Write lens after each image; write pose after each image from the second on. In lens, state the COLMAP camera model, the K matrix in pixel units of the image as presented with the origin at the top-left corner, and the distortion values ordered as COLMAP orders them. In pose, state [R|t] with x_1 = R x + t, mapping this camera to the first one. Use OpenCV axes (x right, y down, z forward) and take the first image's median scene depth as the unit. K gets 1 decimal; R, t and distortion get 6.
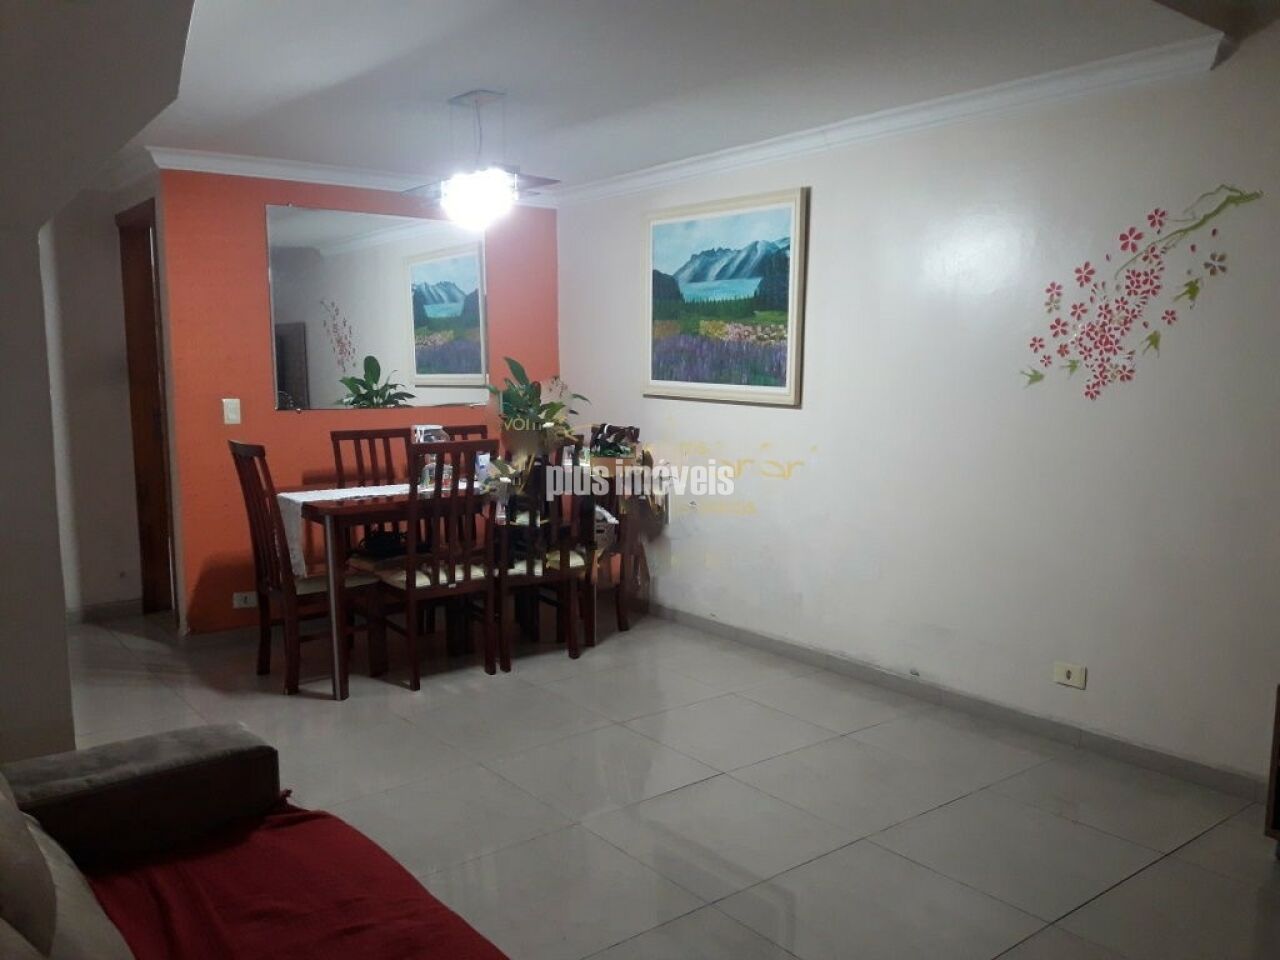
lens RADIAL K [[1042.1, 0, 640.1], [0, 1042.1, 483.6], [0, 0, 1]] dist [-0.073678, -0.017301]
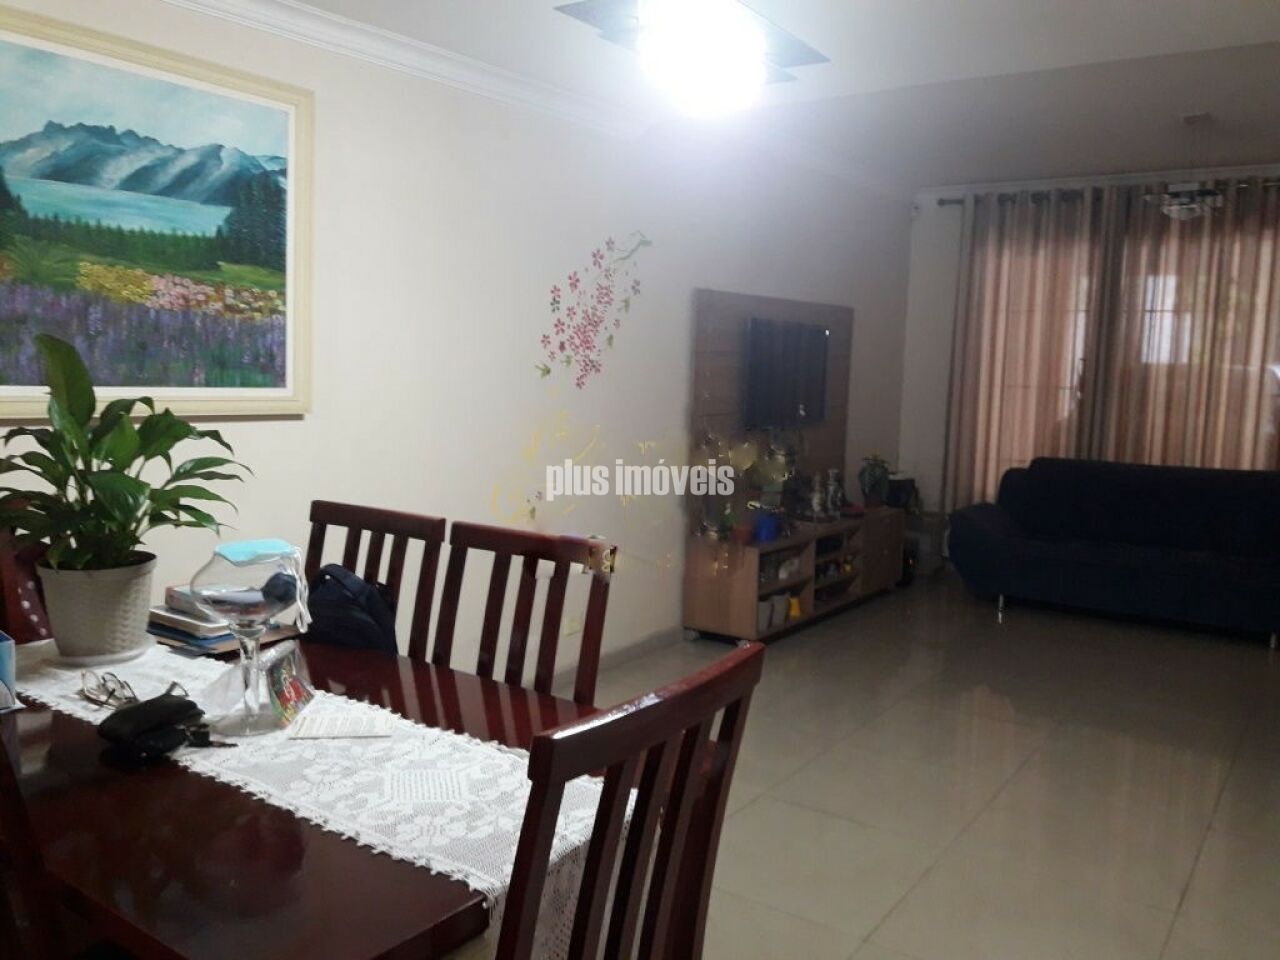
lens RADIAL K [[1042.1, 0, 639.4], [0, 1042.1, 481.2], [0, 0, 1]] dist [-0.073678, -0.017301]
pose [[-0.310138, -0.109422, 0.944373, -0.539958], [0.085854, 0.986072, 0.142448, -0.107278], [-0.946807, 0.125257, -0.296424, 0.980477]]
